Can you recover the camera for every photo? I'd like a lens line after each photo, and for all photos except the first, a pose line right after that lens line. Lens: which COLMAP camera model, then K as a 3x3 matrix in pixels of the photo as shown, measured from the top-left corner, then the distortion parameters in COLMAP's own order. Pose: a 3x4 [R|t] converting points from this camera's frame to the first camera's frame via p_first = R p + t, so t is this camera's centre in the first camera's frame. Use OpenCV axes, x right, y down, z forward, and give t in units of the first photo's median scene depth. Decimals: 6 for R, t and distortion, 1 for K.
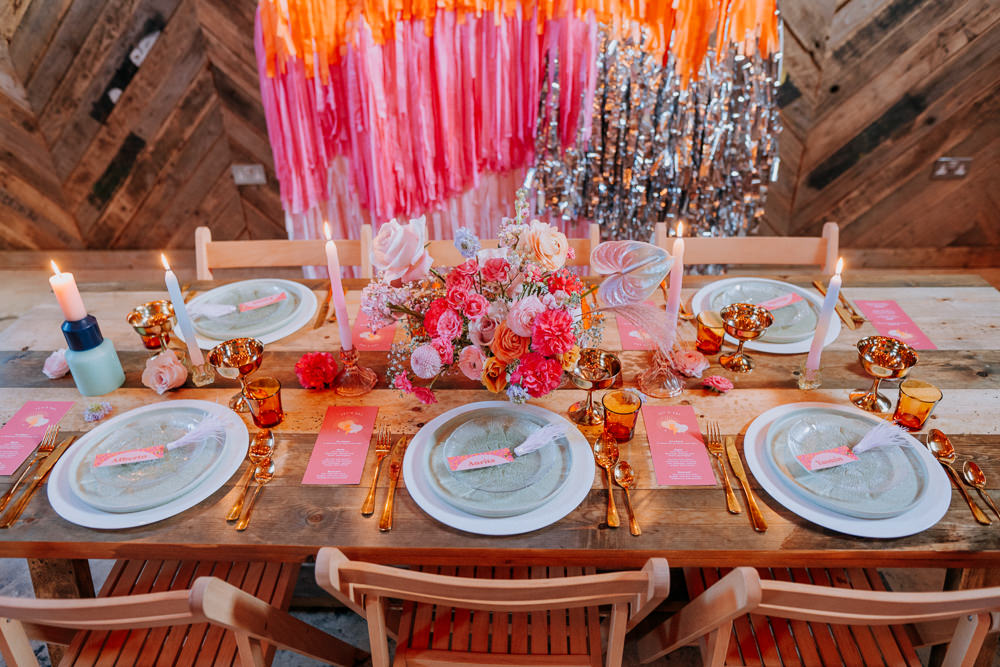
lens RADIAL K [[706.4, 0, 498.2], [0, 706.4, 334.2], [0, 0, 1]] dist [-0.041355, 0.043252]
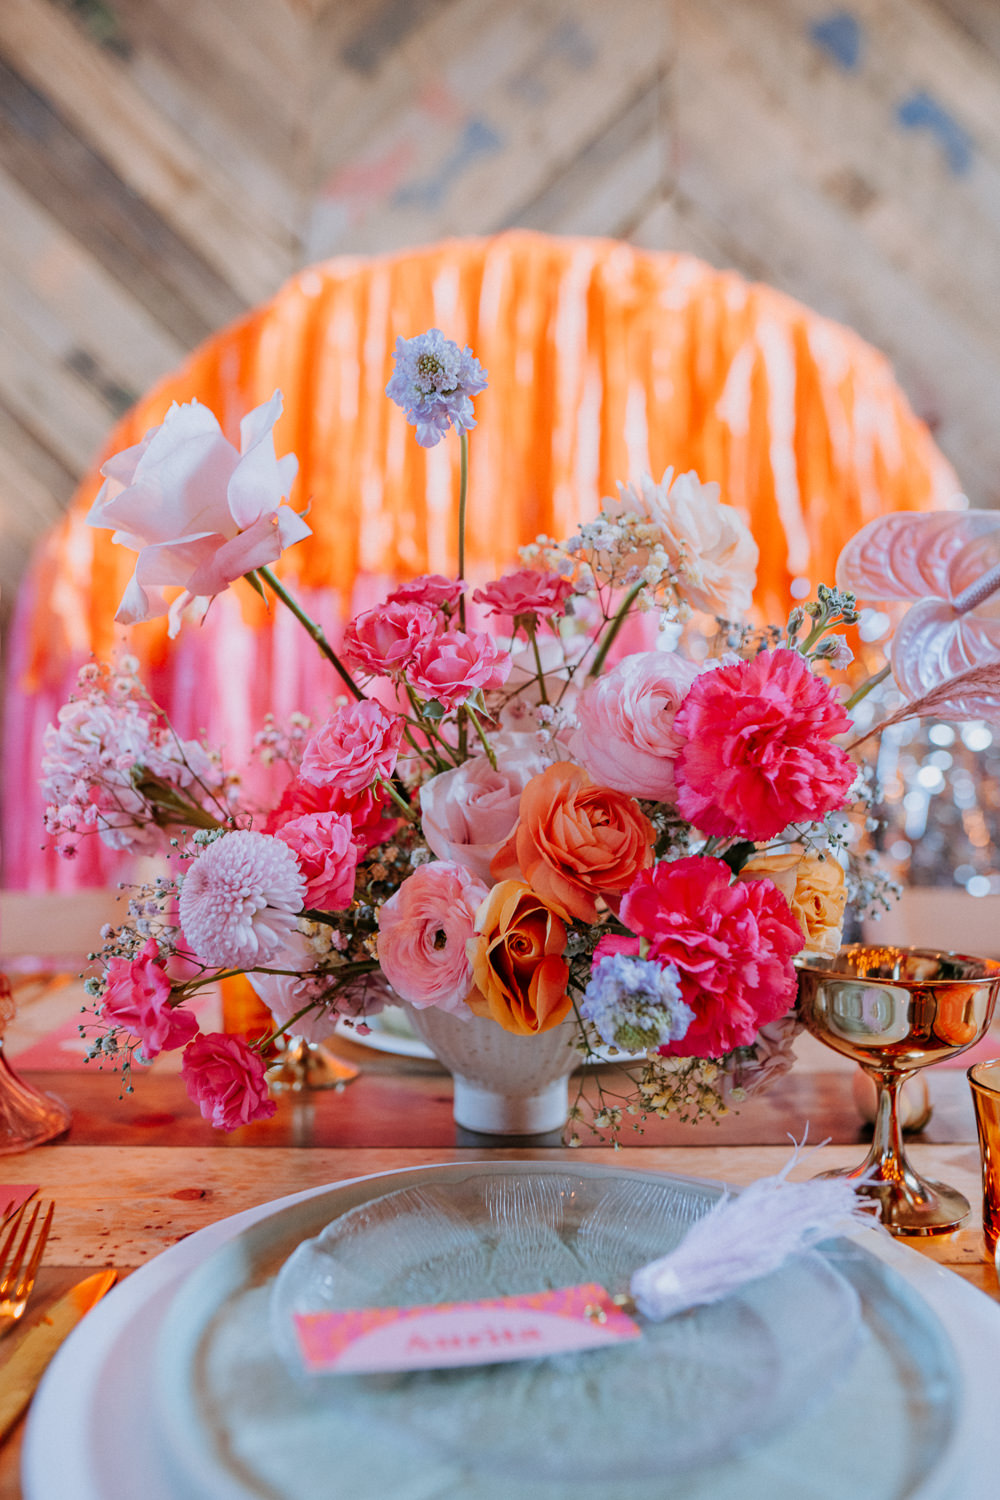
lens RADIAL K [[1059.5, 0, 521.8], [0, 1059.5, 790.5], [0, 0, 1]] dist [-0.041355, 0.043252]
pose [[0.997177, 0.021254, 0.072015, -0.017766], [0.018896, 0.857195, -0.514646, 0.103842], [-0.072669, 0.514554, 0.854373, 0.351673]]
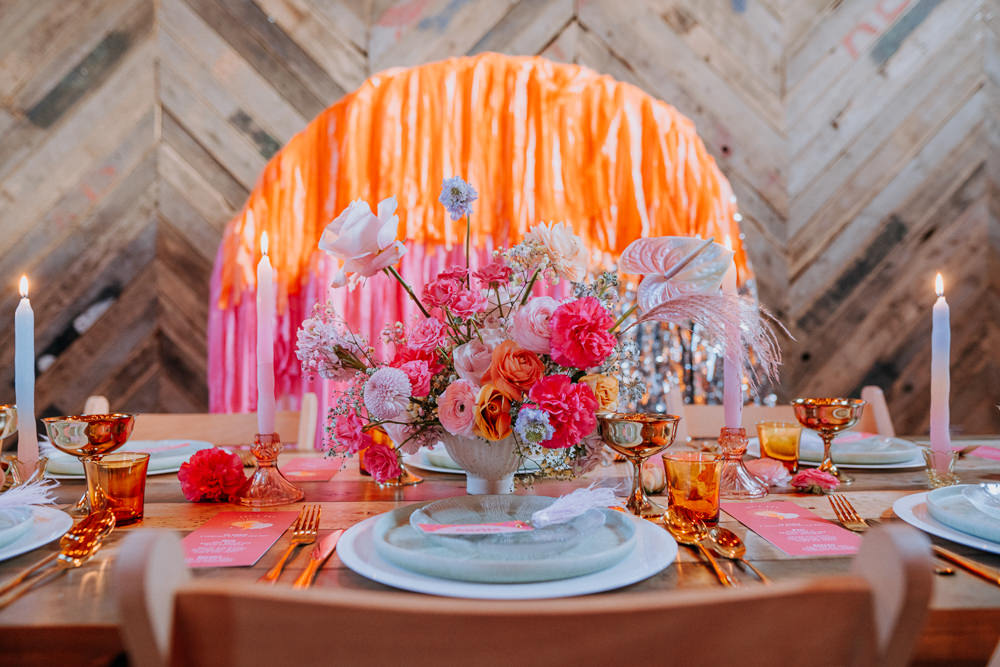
lens RADIAL K [[706.4, 0, 497.3], [0, 706.4, 333.9], [0, 0, 1]] dist [-0.041355, 0.043252]
pose [[0.997580, 0.010769, 0.068690, -0.025156], [0.029096, 0.832611, -0.553093, 0.188240], [-0.063148, 0.553753, 0.830283, 0.226102]]
